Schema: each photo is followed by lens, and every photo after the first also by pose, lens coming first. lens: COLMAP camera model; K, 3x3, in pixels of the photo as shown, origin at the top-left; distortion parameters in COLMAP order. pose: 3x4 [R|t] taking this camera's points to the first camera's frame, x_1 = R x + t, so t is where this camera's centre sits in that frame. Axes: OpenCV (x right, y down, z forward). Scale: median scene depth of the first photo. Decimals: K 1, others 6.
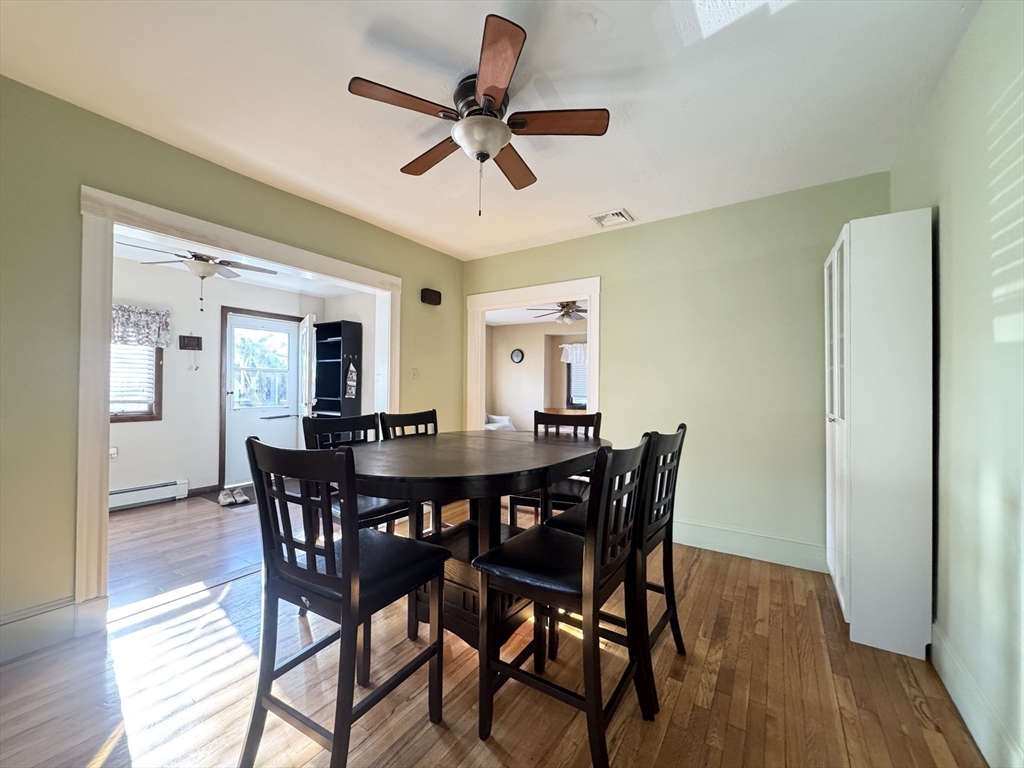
lens RADIAL K [[405.8, 0, 513.4], [0, 405.8, 384.4], [0, 0, 1]] dist [-0.005600, 0.000500]
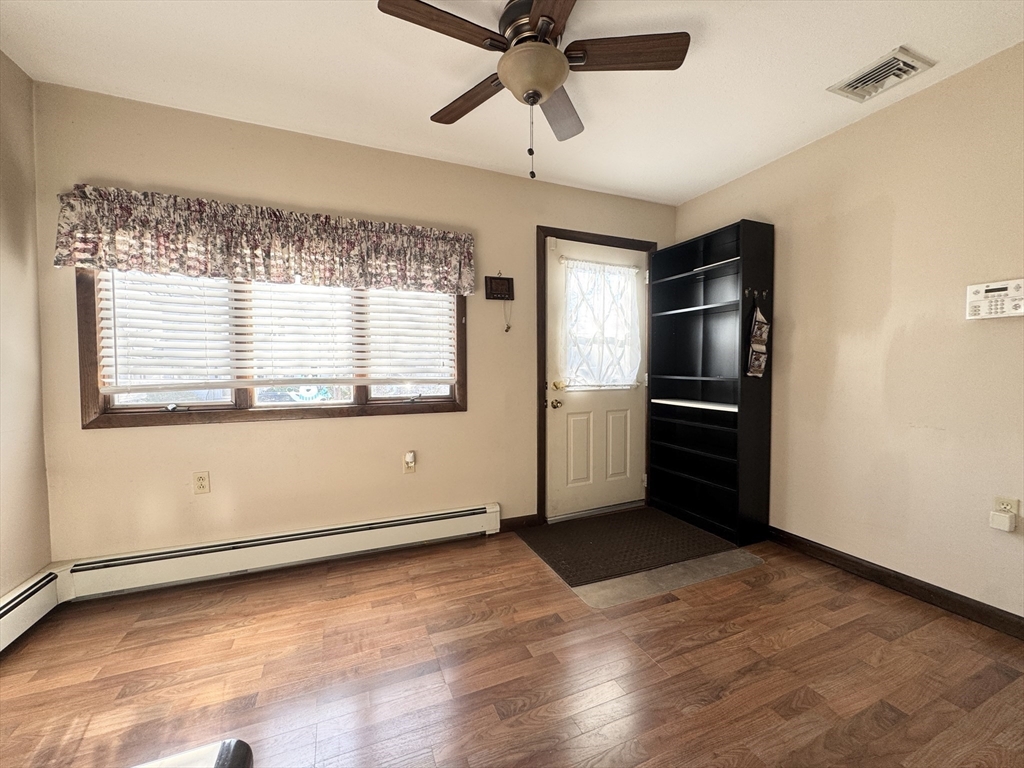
lens RADIAL K [[405.8, 0, 509.3], [0, 405.8, 380.6], [0, 0, 1]] dist [-0.005600, 0.000500]
pose [[0.813606, 0.010525, -0.581322, -0.447974], [0.013976, 0.999193, 0.037651, 0.018421], [0.581249, -0.038757, 0.812802, 0.526288]]
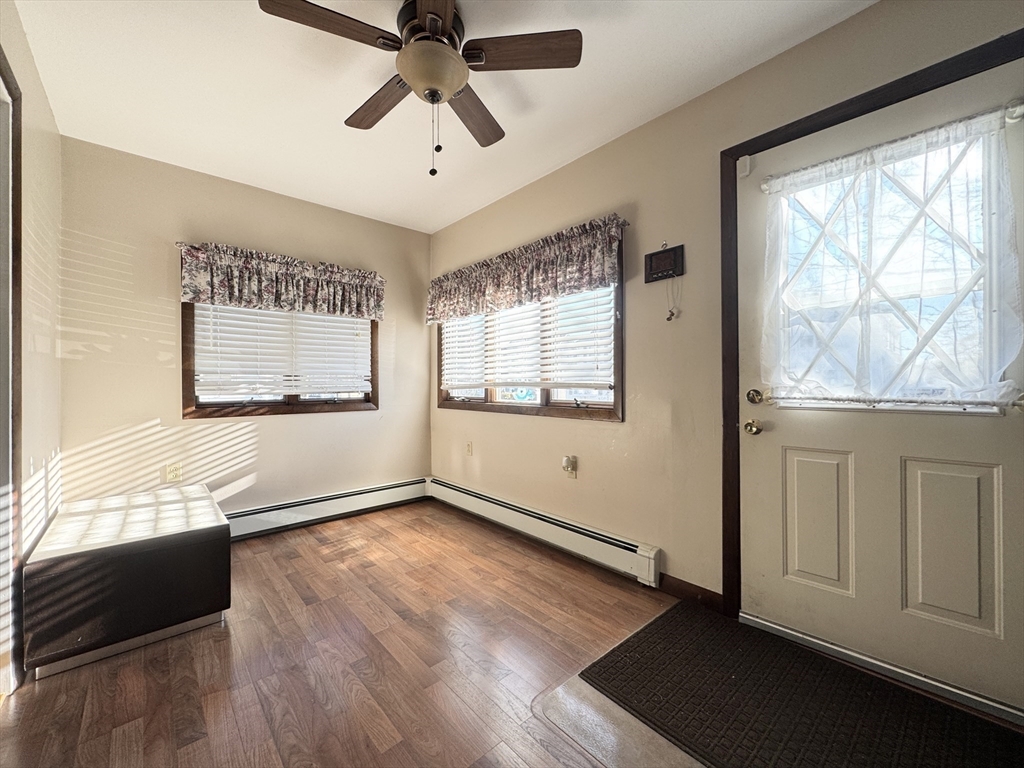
lens RADIAL K [[405.8, 0, 510.0], [0, 405.8, 379.4], [0, 0, 1]] dist [-0.005600, 0.000500]
pose [[-0.282041, -0.008676, -0.959363, -0.313742], [0.017266, 0.999751, -0.014117, 0.038458], [0.959247, -0.020546, -0.281821, 1.020843]]
